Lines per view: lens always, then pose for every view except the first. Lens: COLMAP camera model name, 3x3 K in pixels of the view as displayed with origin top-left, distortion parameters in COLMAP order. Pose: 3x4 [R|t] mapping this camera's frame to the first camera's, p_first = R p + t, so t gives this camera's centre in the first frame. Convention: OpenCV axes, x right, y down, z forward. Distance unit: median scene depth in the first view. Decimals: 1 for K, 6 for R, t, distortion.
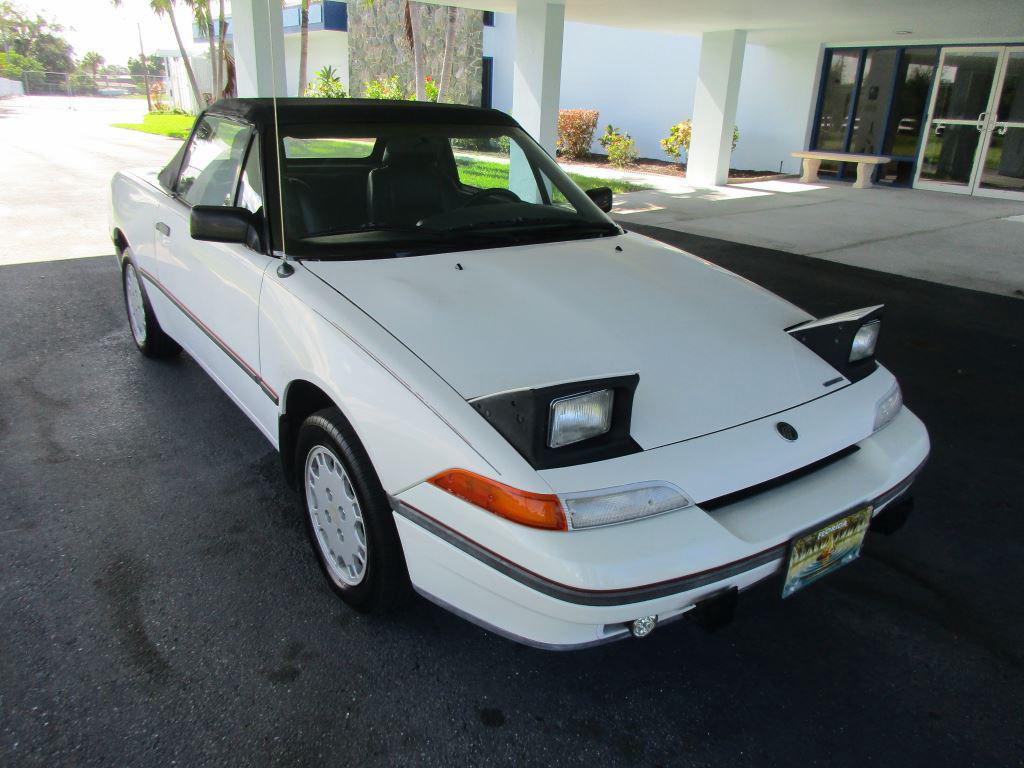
lens RADIAL K [[768.1, 0, 512.0], [0, 768.1, 384.8], [0, 0, 1]] dist [0.012758, -0.009864]
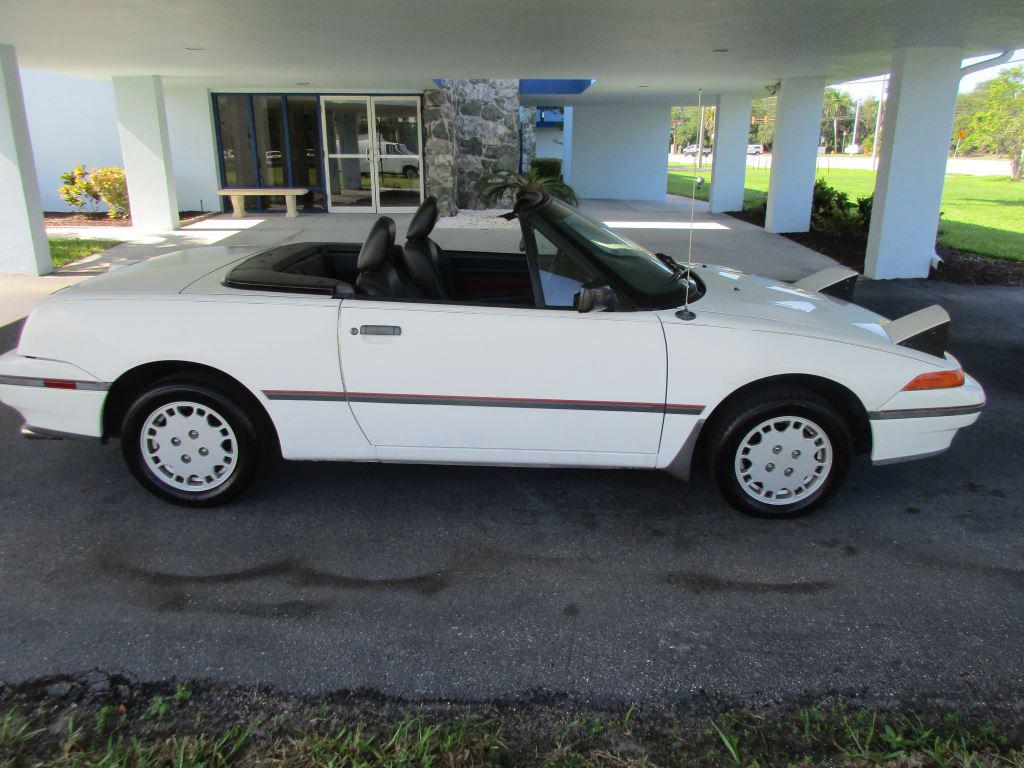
lens RADIAL K [[768.1, 0, 509.4], [0, 768.1, 388.5], [0, 0, 1]] dist [0.012758, -0.009864]
pose [[0.605376, -0.276990, 0.746189, -0.273249], [0.297876, 0.948209, 0.110317, -0.048023], [-0.738099, 0.155489, 0.656531, 0.065931]]
